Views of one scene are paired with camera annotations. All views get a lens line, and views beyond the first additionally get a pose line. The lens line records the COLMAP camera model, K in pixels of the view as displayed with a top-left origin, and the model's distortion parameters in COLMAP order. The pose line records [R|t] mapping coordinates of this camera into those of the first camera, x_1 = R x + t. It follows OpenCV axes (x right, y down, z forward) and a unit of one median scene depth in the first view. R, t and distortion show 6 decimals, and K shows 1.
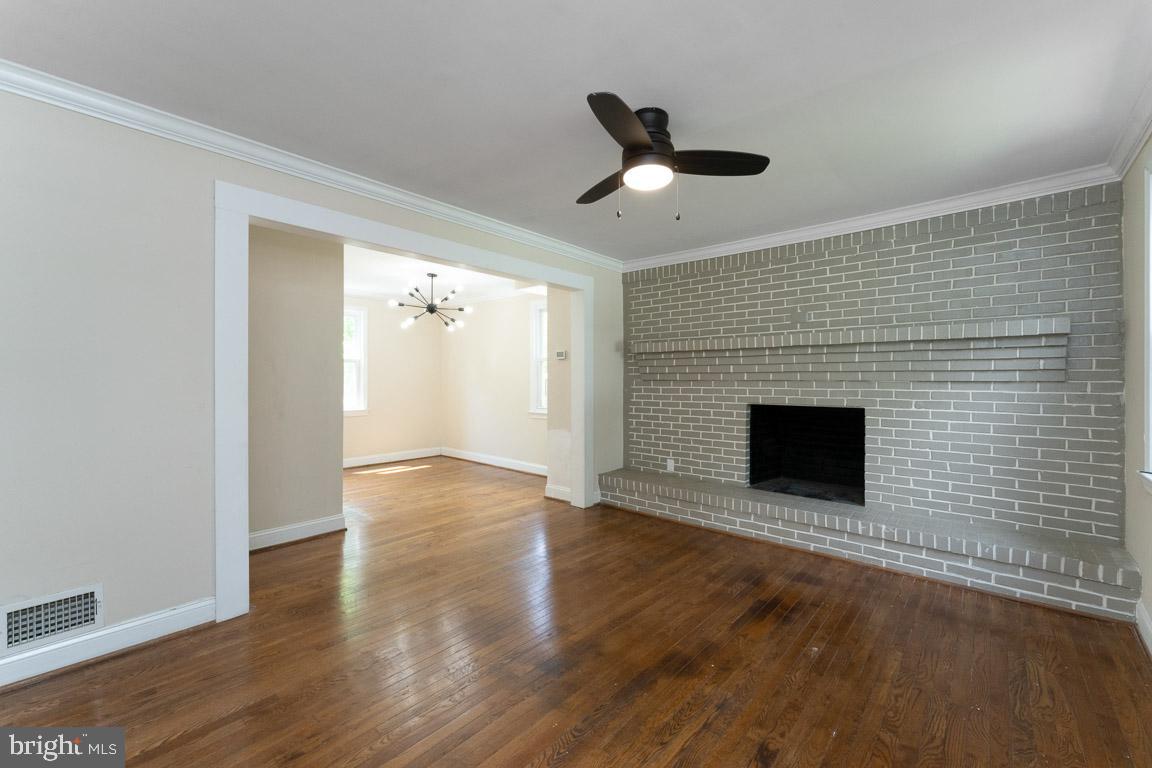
lens RADIAL K [[465.0, 0, 585.6], [0, 465.0, 379.8], [0, 0, 1]] dist [0.000264, 0.000066]
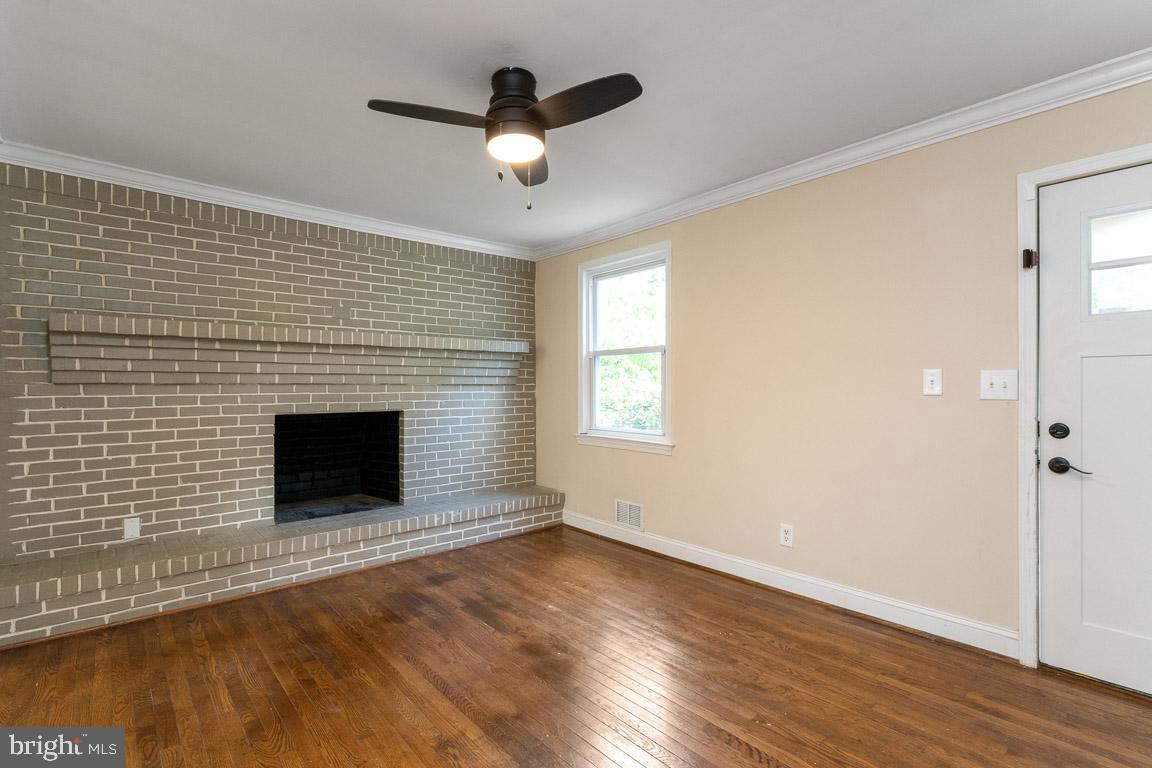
lens RADIAL K [[527.1, 0, 581.4], [0, 527.1, 387.2], [0, 0, 1]] dist [-0.008589, 0.000635]
pose [[0.134490, -0.008248, 0.990881, -0.487106], [-0.001010, 0.999964, 0.008461, -0.001353], [-0.990914, -0.002139, 0.134477, 0.425608]]
